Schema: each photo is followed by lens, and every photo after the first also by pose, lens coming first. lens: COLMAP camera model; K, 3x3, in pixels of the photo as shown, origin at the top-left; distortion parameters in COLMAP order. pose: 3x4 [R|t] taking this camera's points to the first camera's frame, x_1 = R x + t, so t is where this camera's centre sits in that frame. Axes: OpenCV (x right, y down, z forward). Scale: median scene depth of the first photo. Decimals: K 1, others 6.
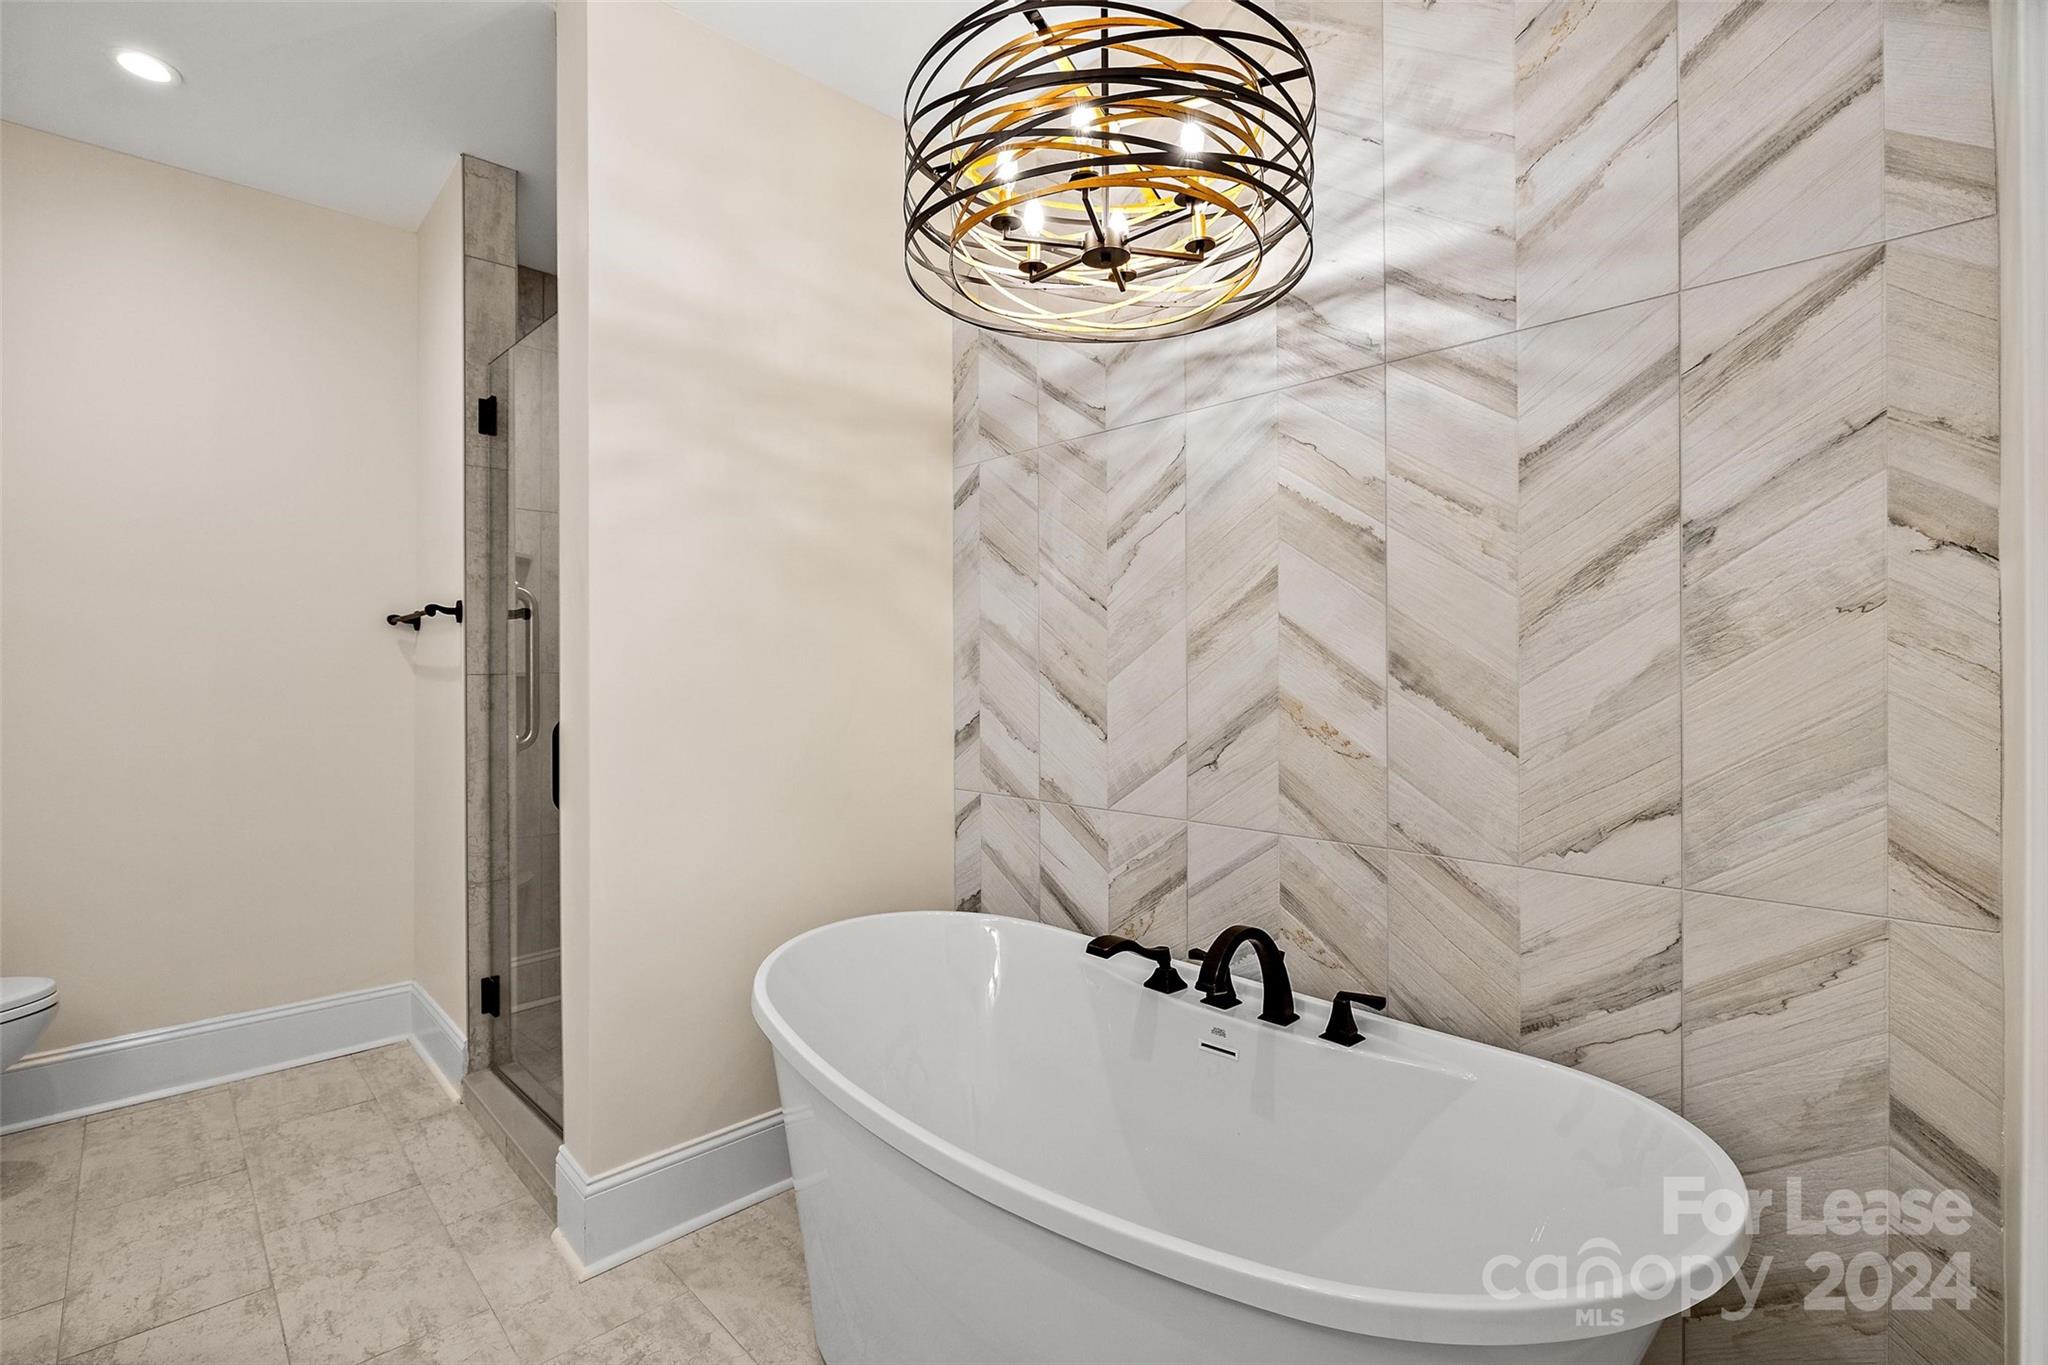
lens RADIAL K [[926.3, 0, 1024.9], [0, 926.3, 665.8], [0, 0, 1]] dist [-0.004004, 0.000438]
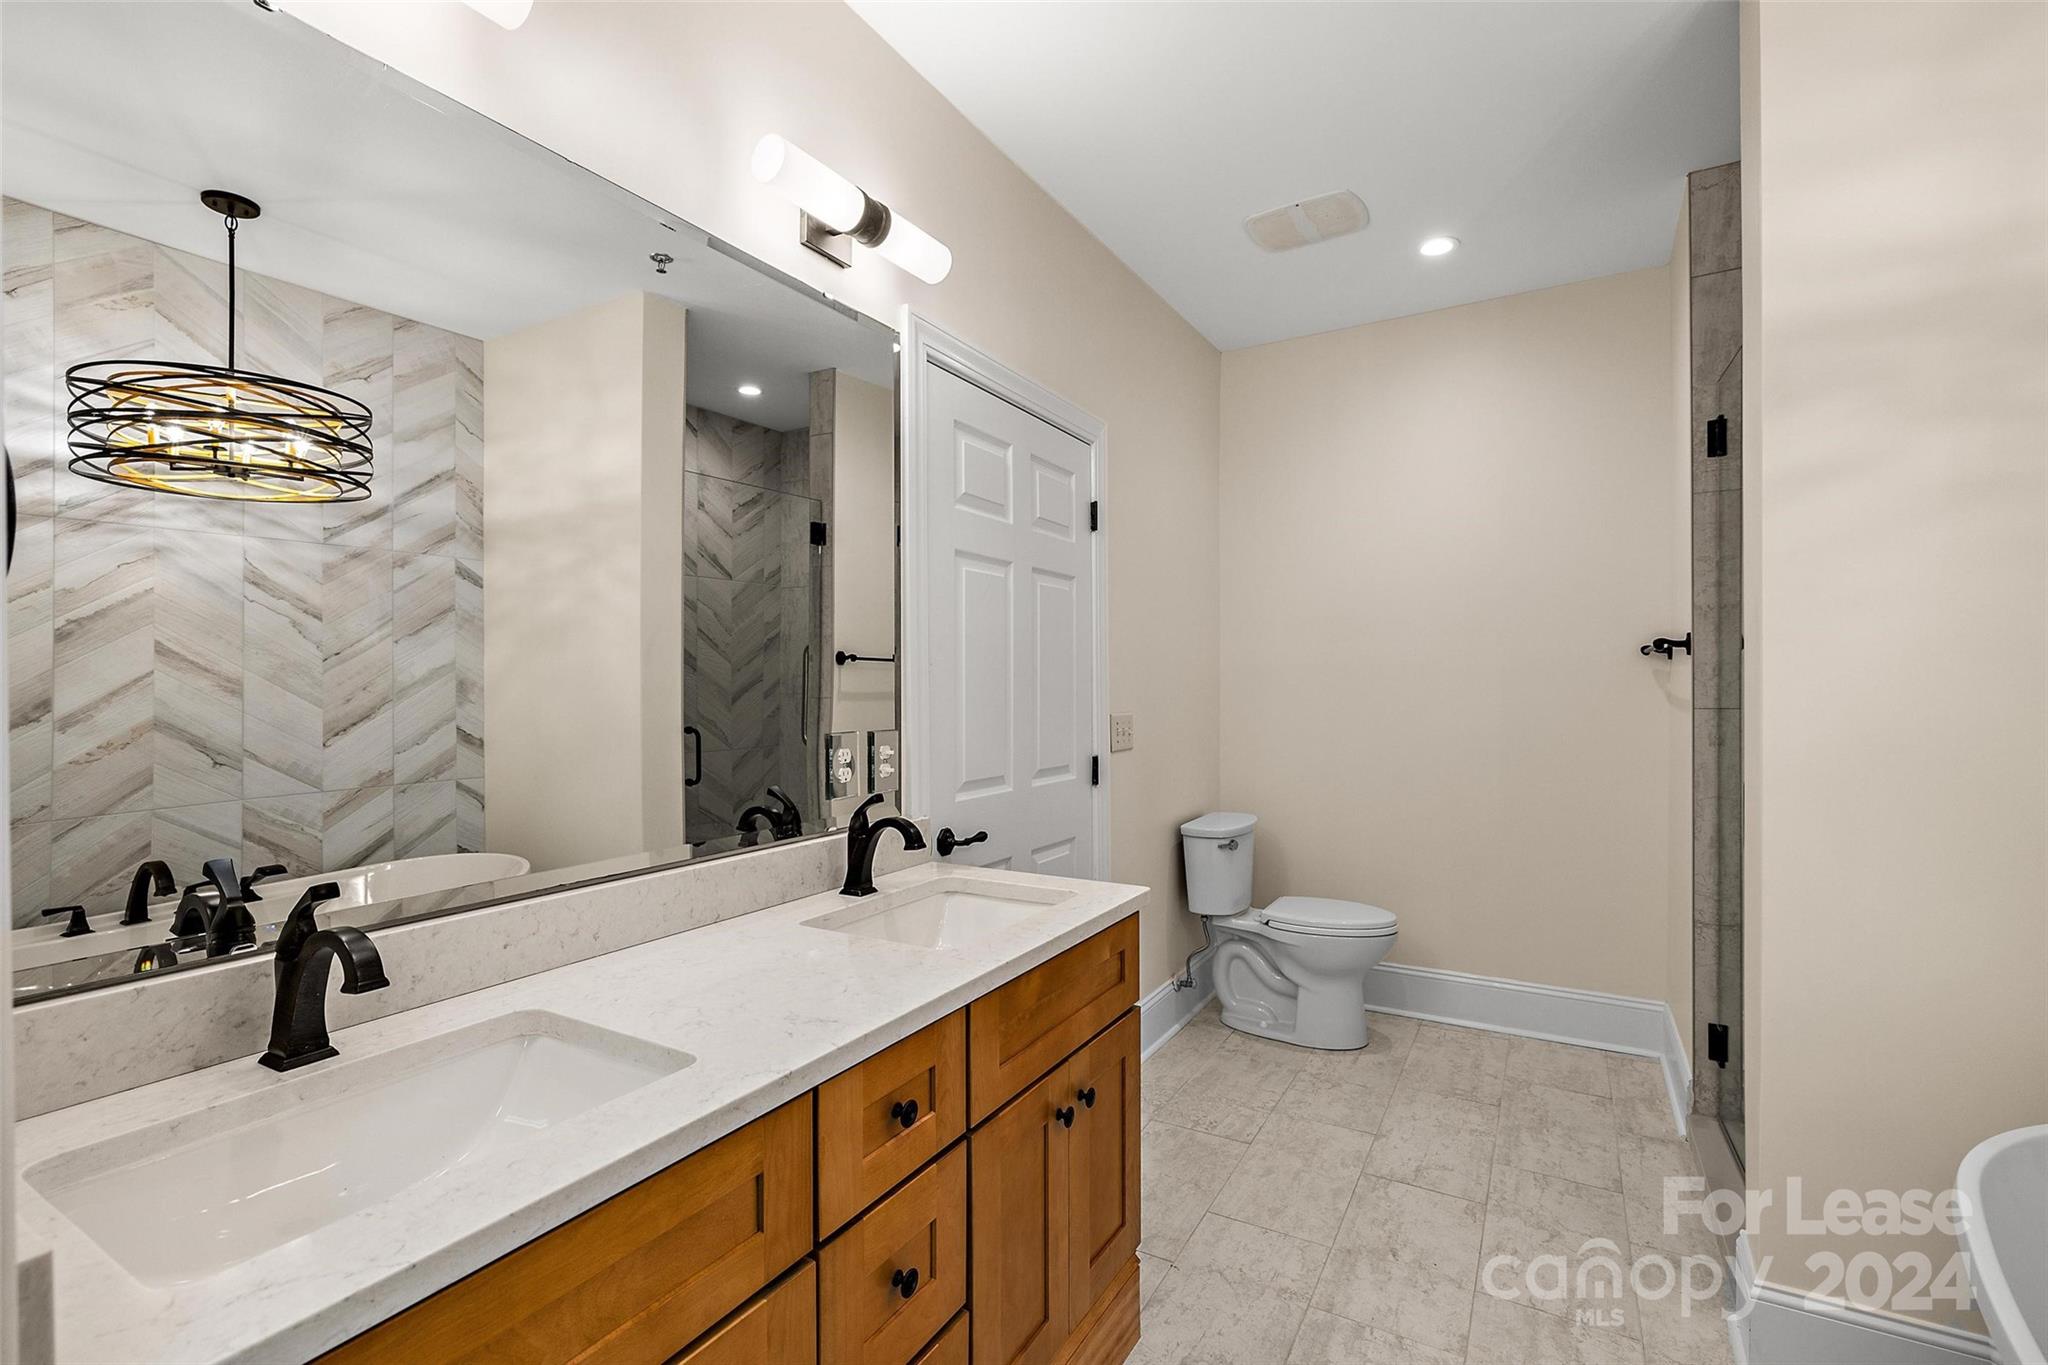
lens RADIAL K [[926.3, 0, 1023.3], [0, 926.3, 689.9], [0, 0, 1]] dist [-0.004004, 0.000438]
pose [[0.268776, 0.011142, -0.963138, 0.146731], [0.009947, 0.999848, 0.014343, -0.031011], [0.963151, -0.013435, 0.268624, 0.054486]]
